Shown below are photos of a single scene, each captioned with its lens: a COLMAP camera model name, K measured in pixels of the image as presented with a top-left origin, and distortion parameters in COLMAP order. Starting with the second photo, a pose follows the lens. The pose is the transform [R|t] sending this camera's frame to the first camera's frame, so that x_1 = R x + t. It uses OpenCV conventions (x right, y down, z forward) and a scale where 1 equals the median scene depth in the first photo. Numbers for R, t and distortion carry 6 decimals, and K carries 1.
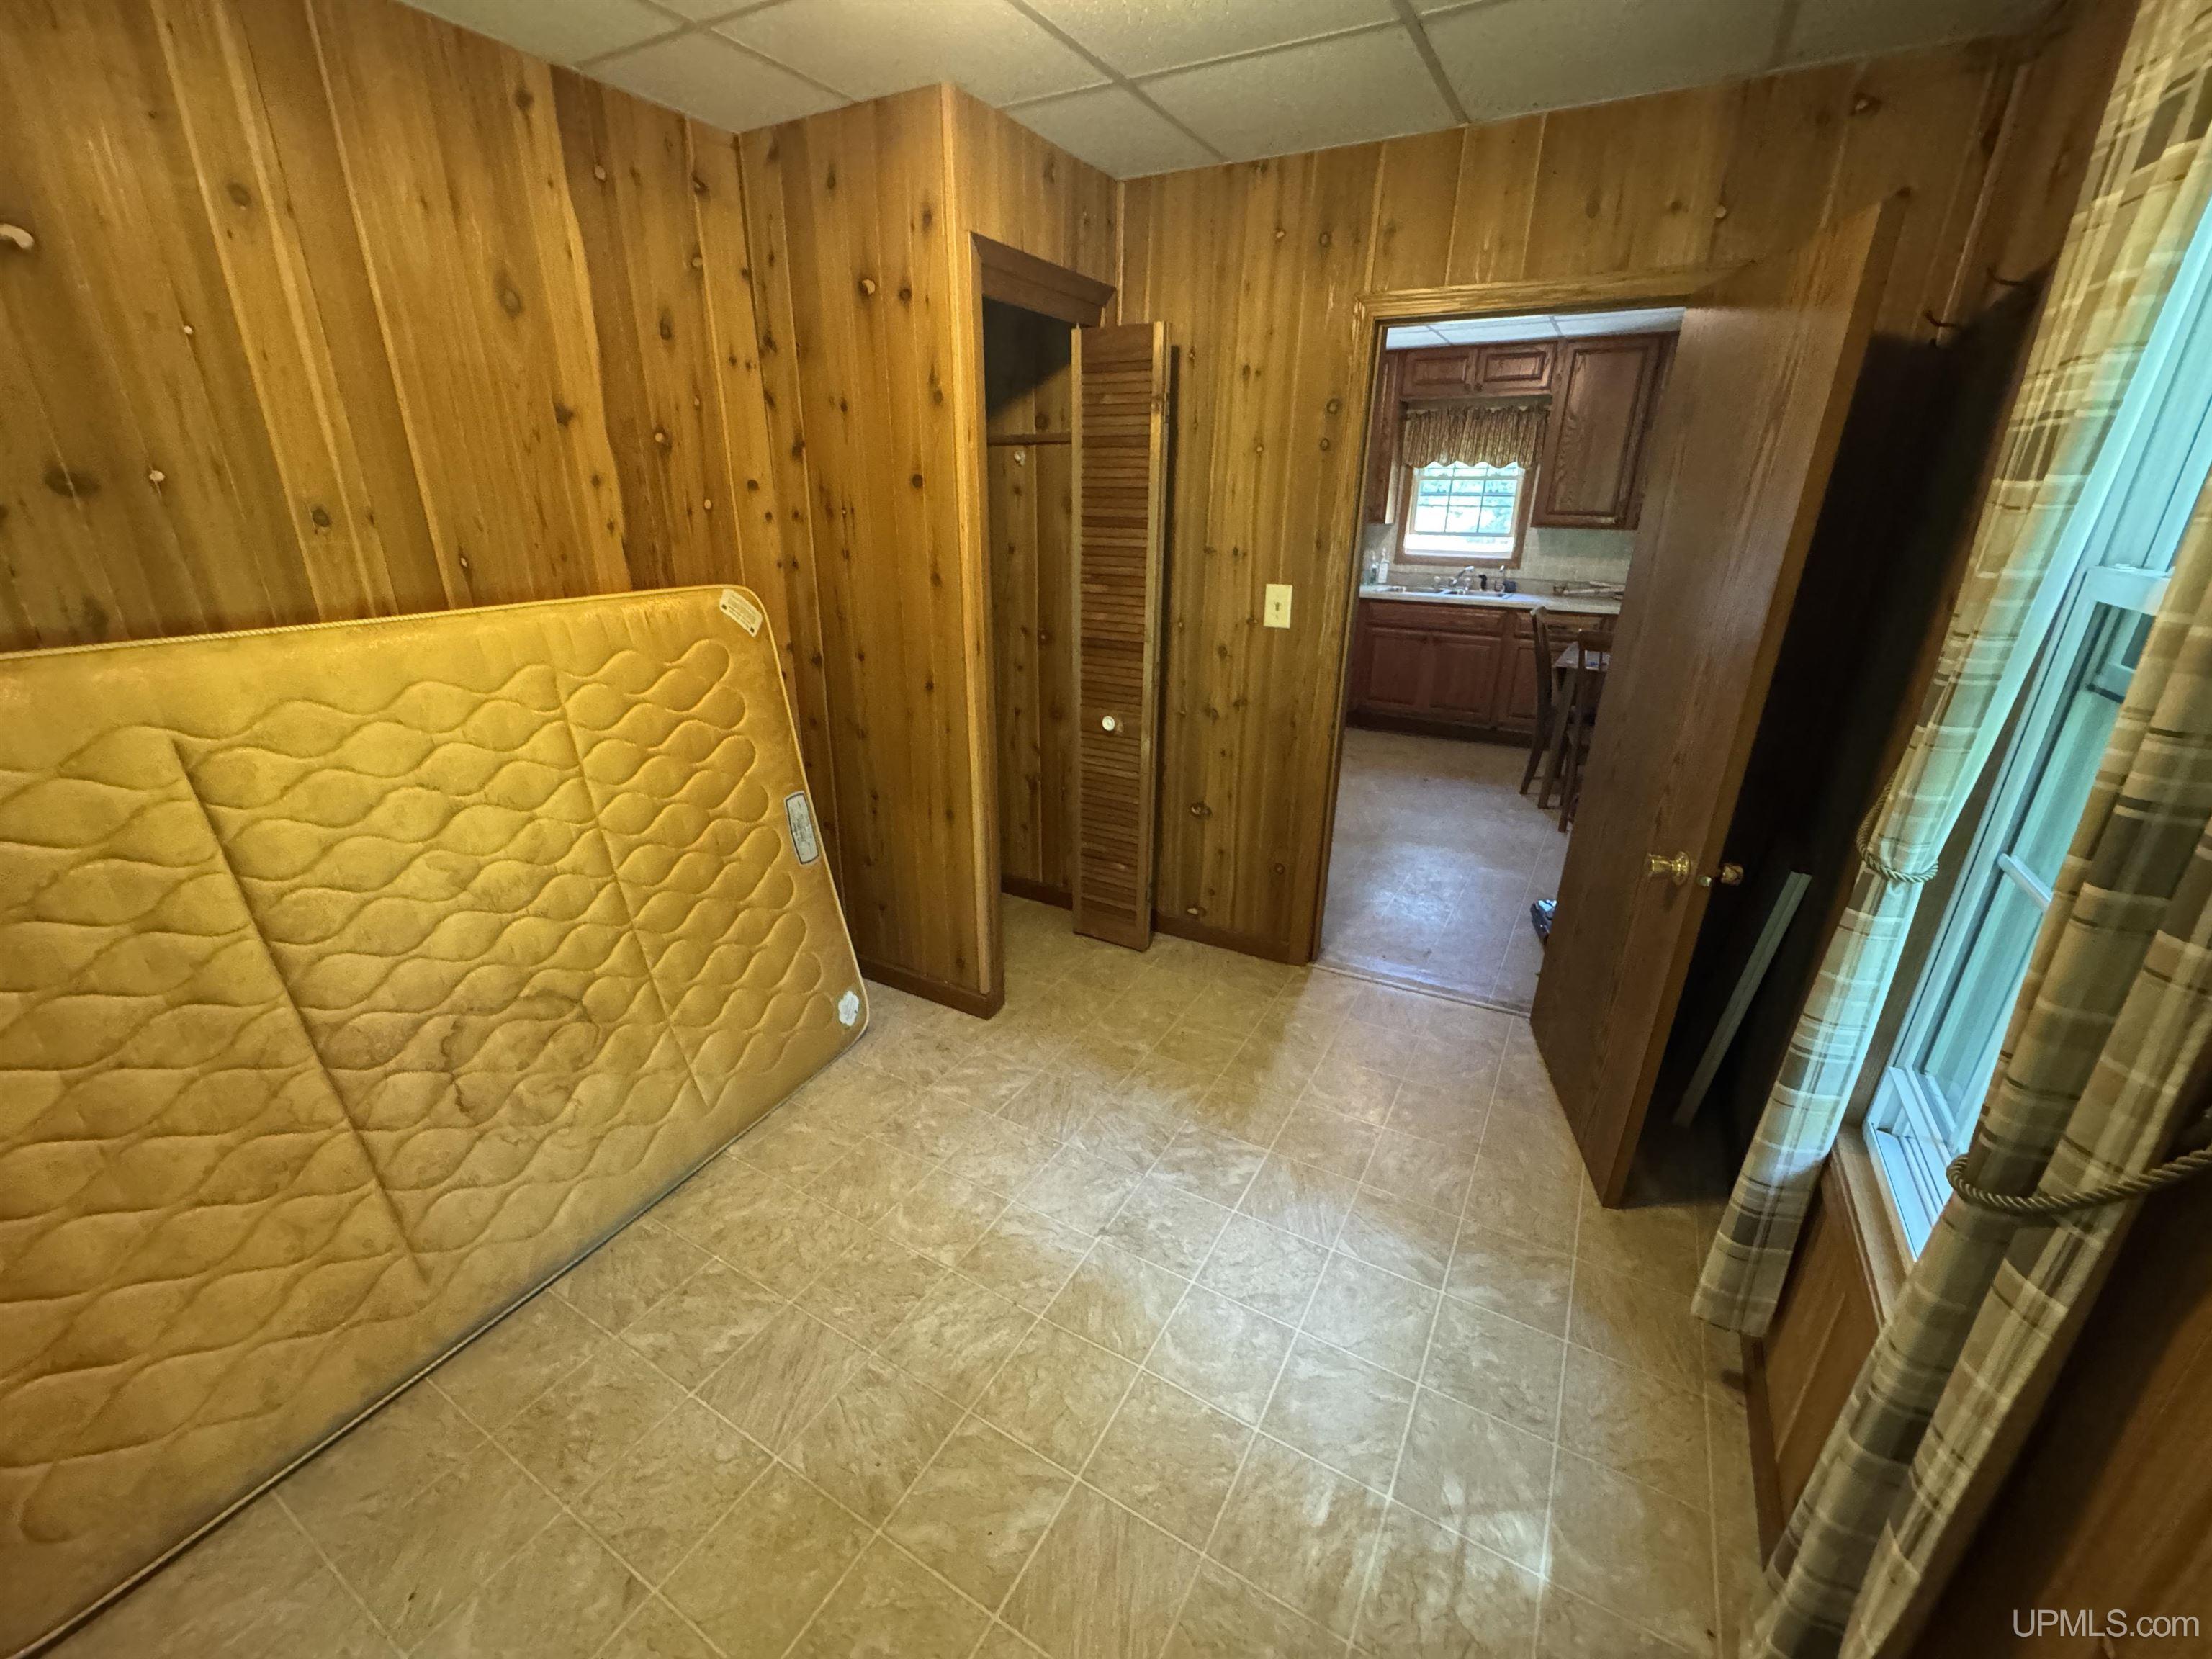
lens RADIAL K [[889.7, 0, 1107.3], [0, 889.7, 828.9], [0, 0, 1]] dist [-0.002388, 0.000021]
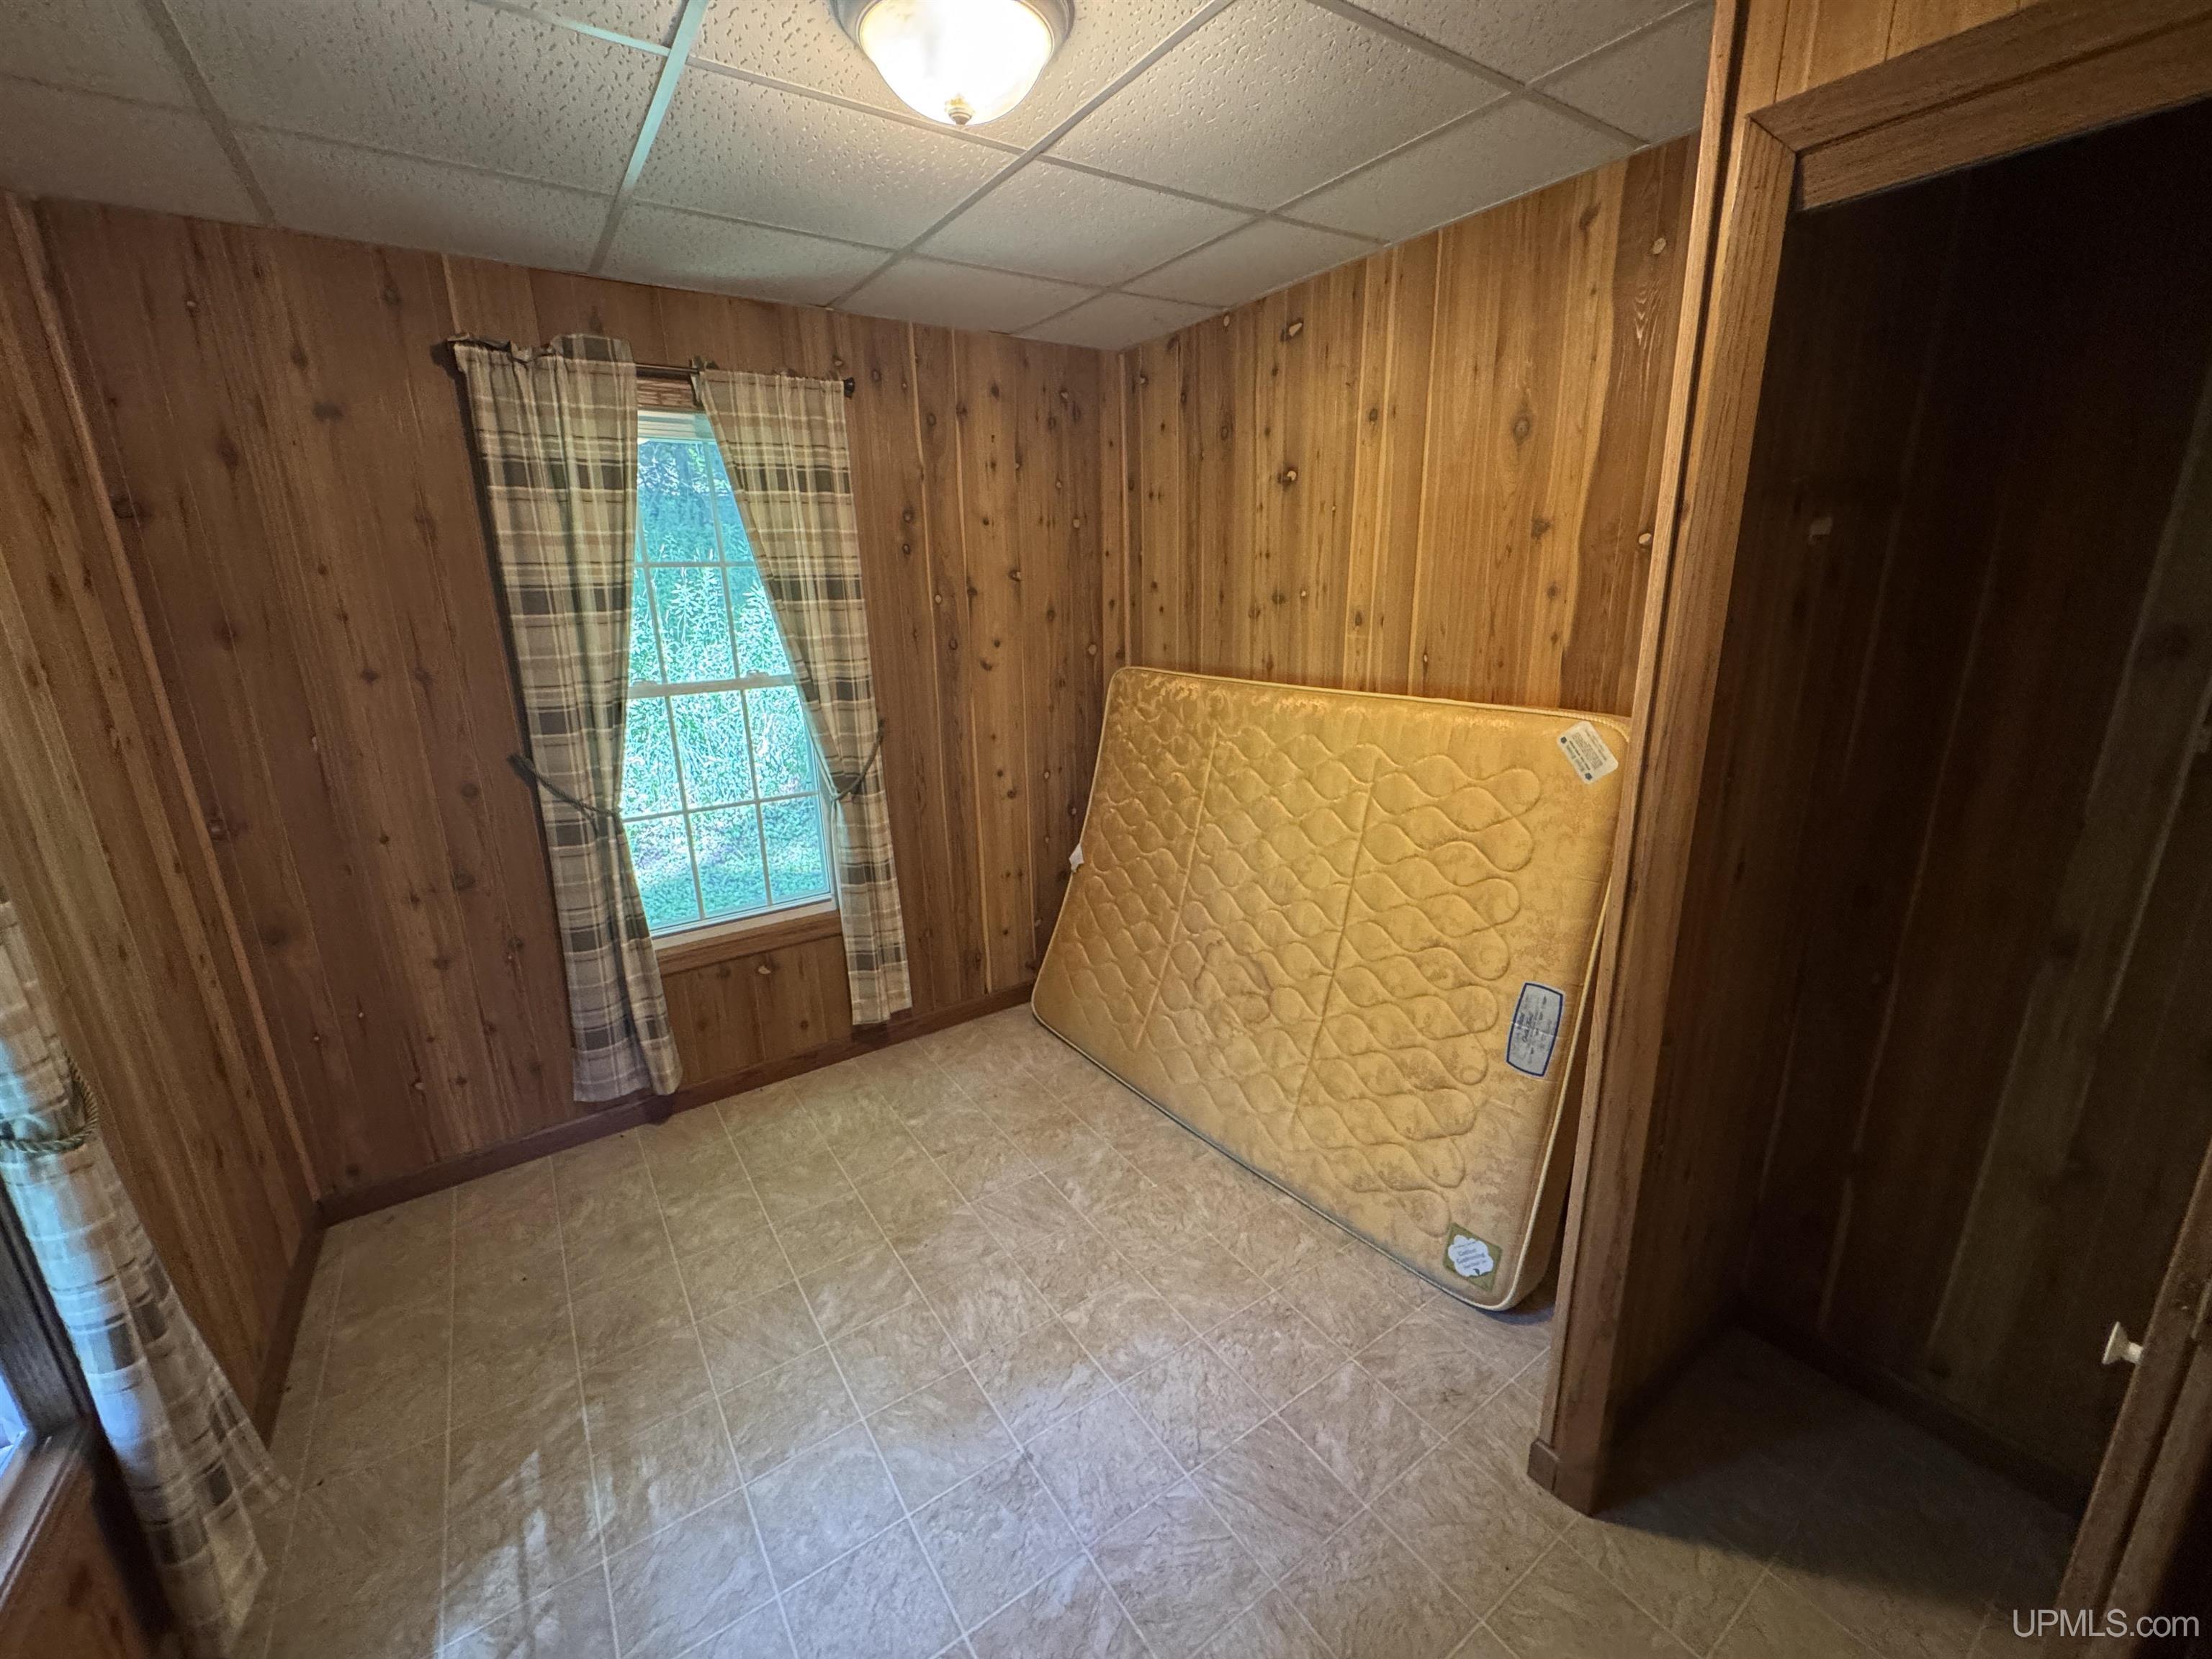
lens RADIAL K [[889.7, 0, 1105.0], [0, 889.7, 829.5], [0, 0, 1]] dist [-0.002388, 0.000021]
pose [[-0.434586, 0.243858, -0.866988, 0.584593], [-0.296461, 0.870264, 0.393384, -0.453499], [0.850438, 0.427988, -0.305910, 1.118744]]
